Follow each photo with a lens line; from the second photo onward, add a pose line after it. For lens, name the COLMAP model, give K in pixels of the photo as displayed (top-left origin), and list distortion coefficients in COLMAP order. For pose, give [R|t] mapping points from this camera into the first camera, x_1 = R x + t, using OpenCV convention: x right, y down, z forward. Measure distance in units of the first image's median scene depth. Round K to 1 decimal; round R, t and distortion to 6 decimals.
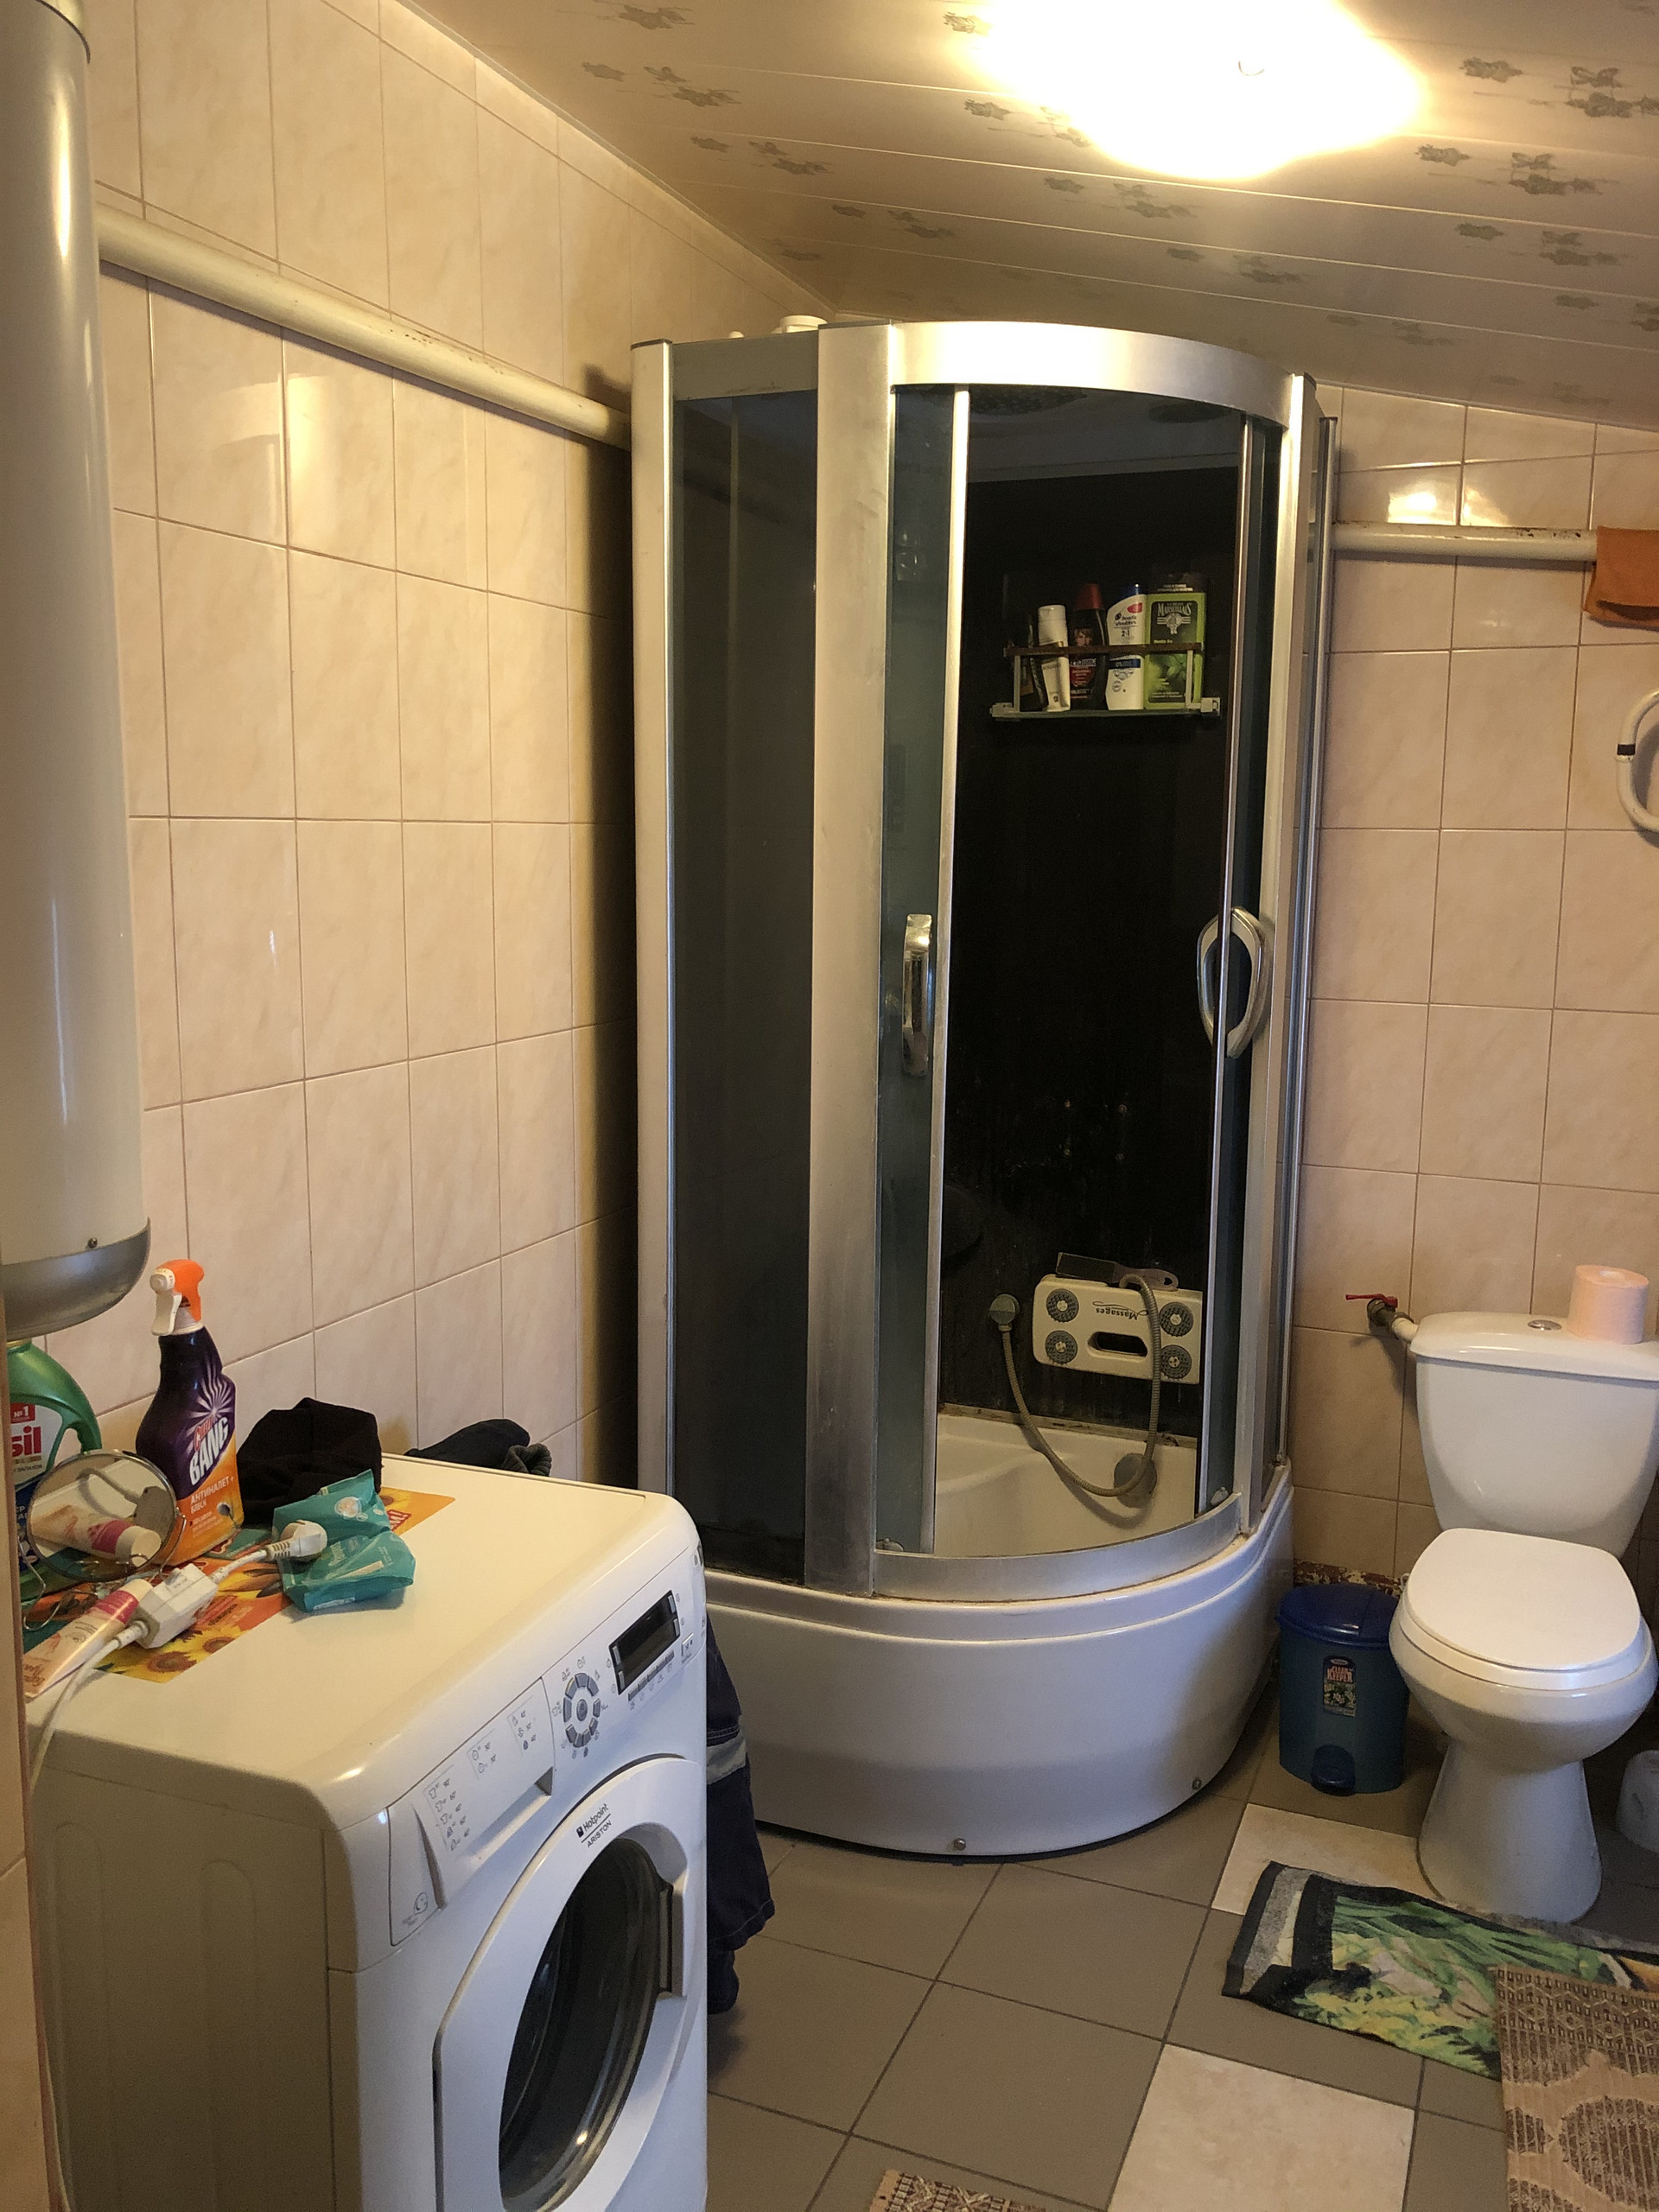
lens RADIAL K [[1805.0, 0, 835.1], [0, 1805.0, 1099.5], [0, 0, 1]] dist [0.046229, -0.019105]
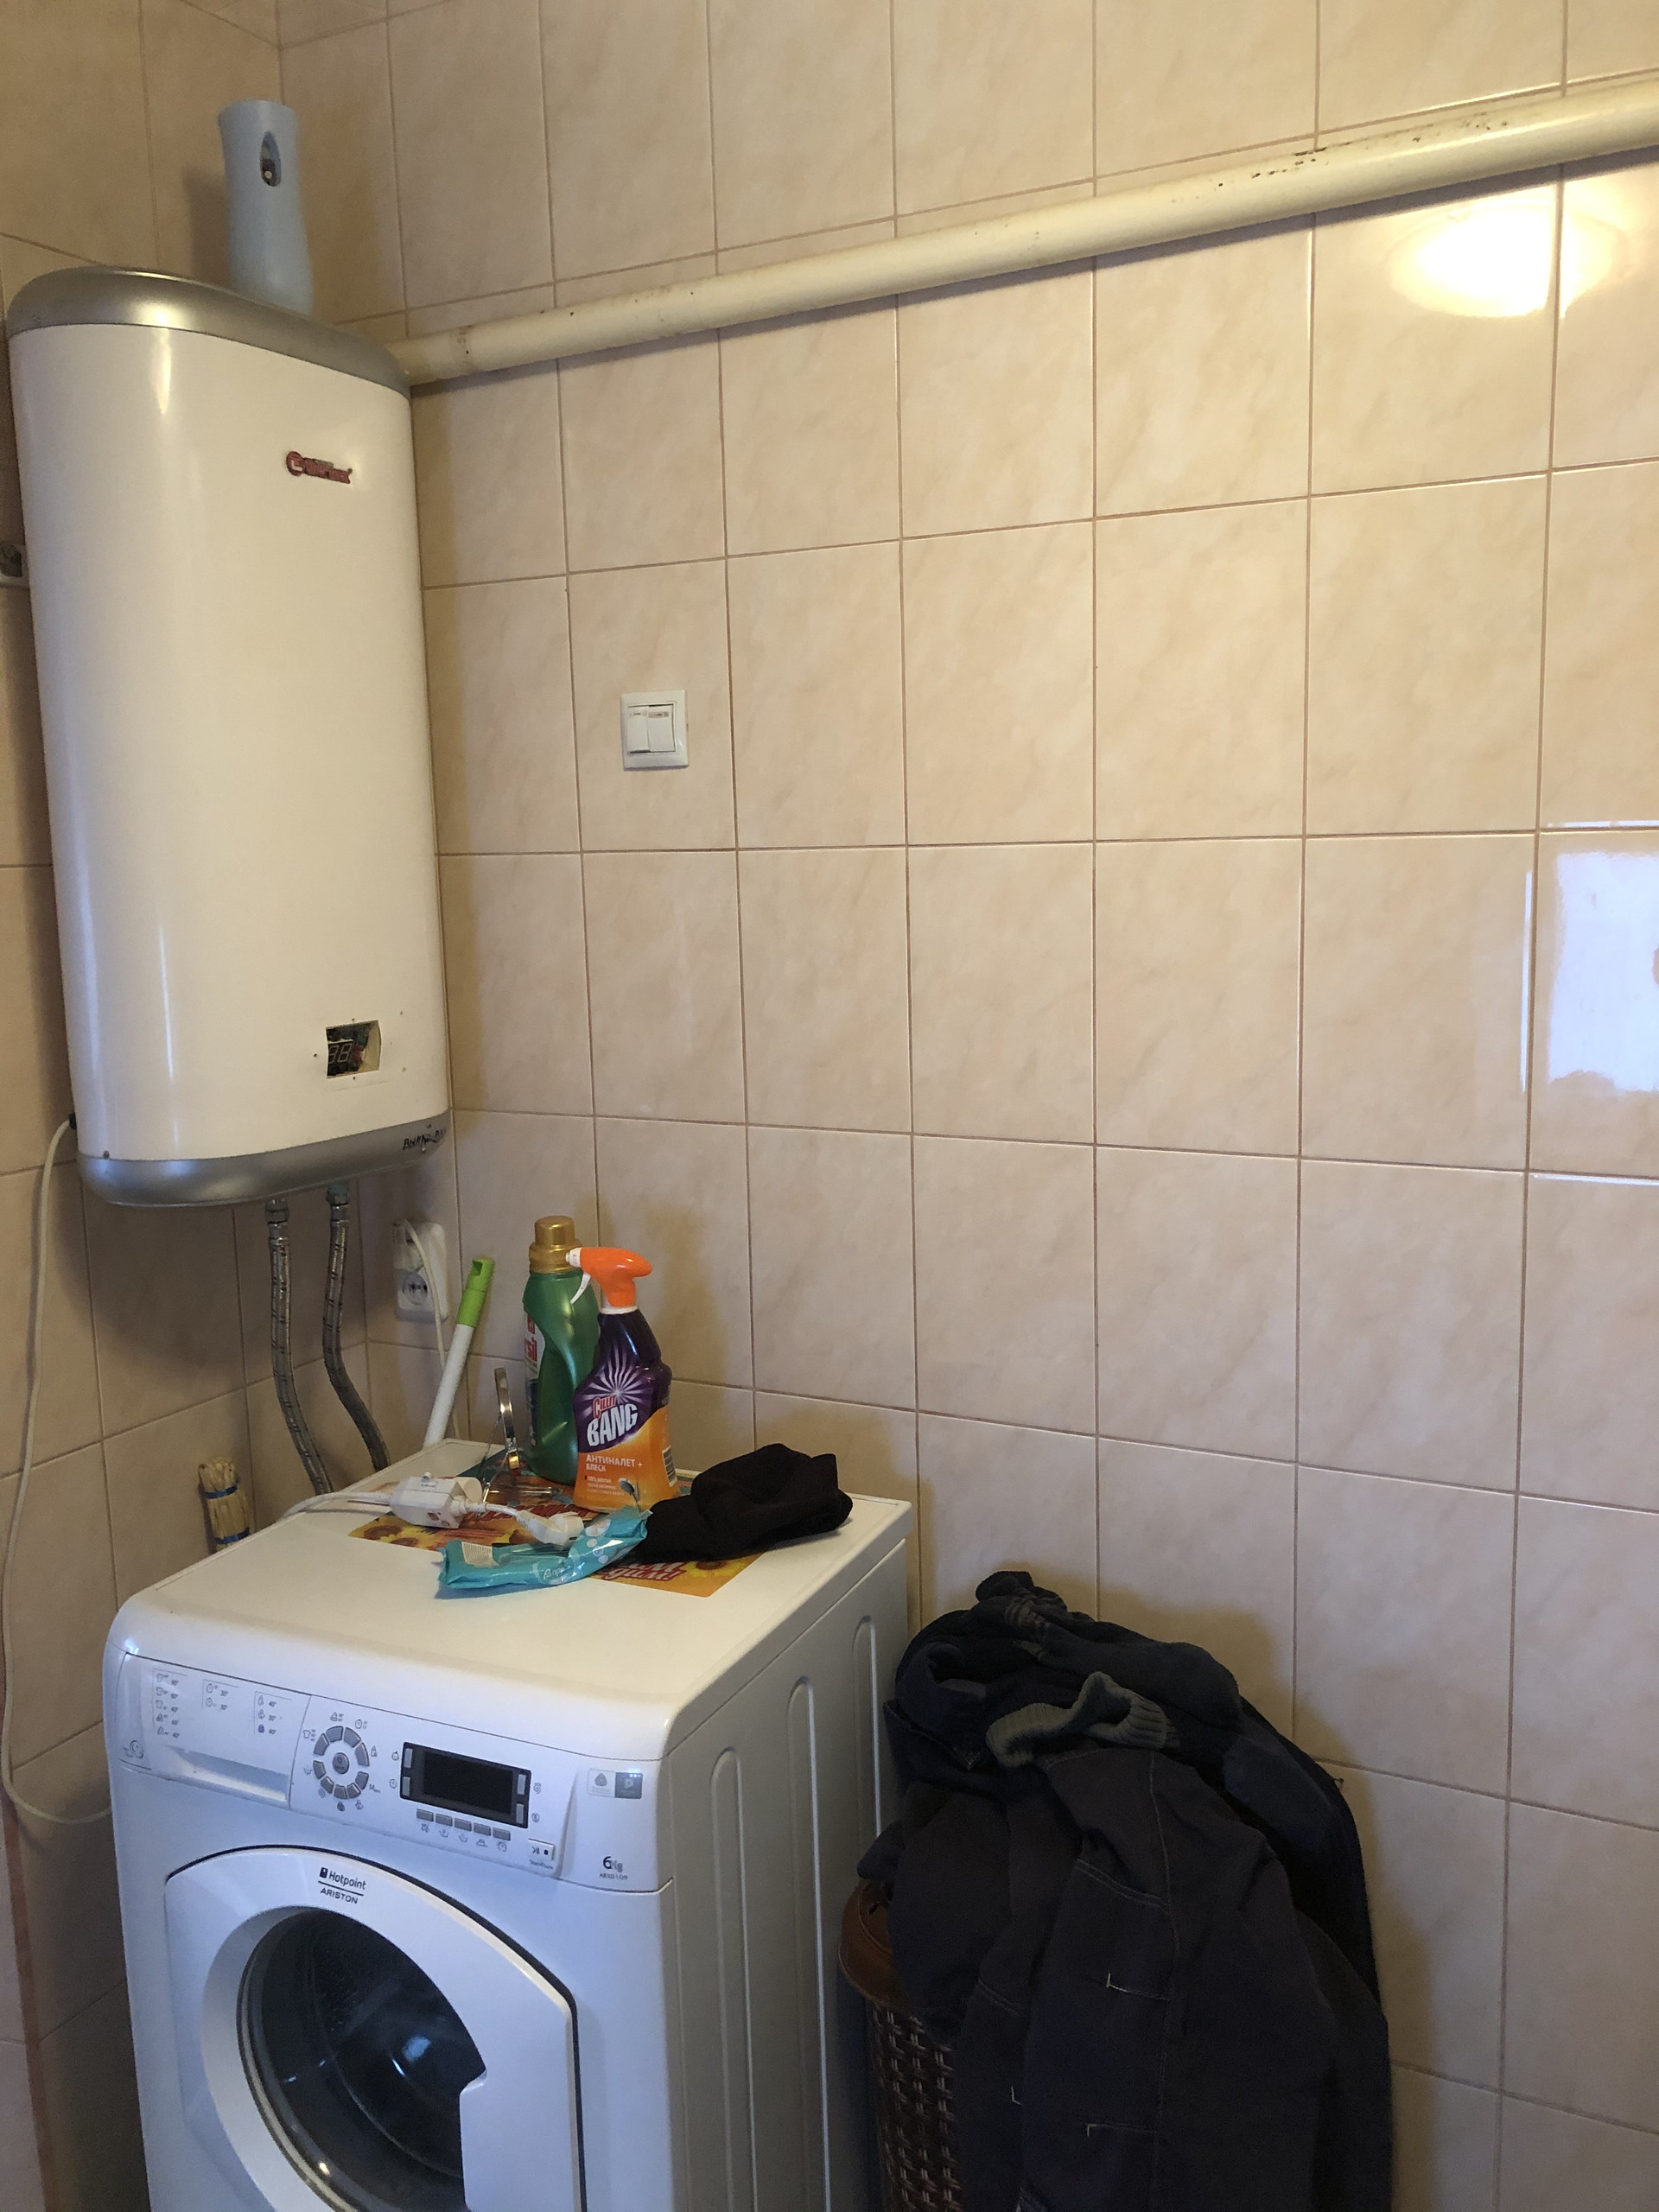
lens RADIAL K [[1805.0, 0, 833.2], [0, 1805.0, 1112.0], [0, 0, 1]] dist [0.046229, -0.019105]
pose [[-0.068264, 0.144868, -0.987093, 0.548854], [-0.127996, 0.979953, 0.152672, -0.139036], [0.989423, 0.136766, -0.048353, 0.906537]]
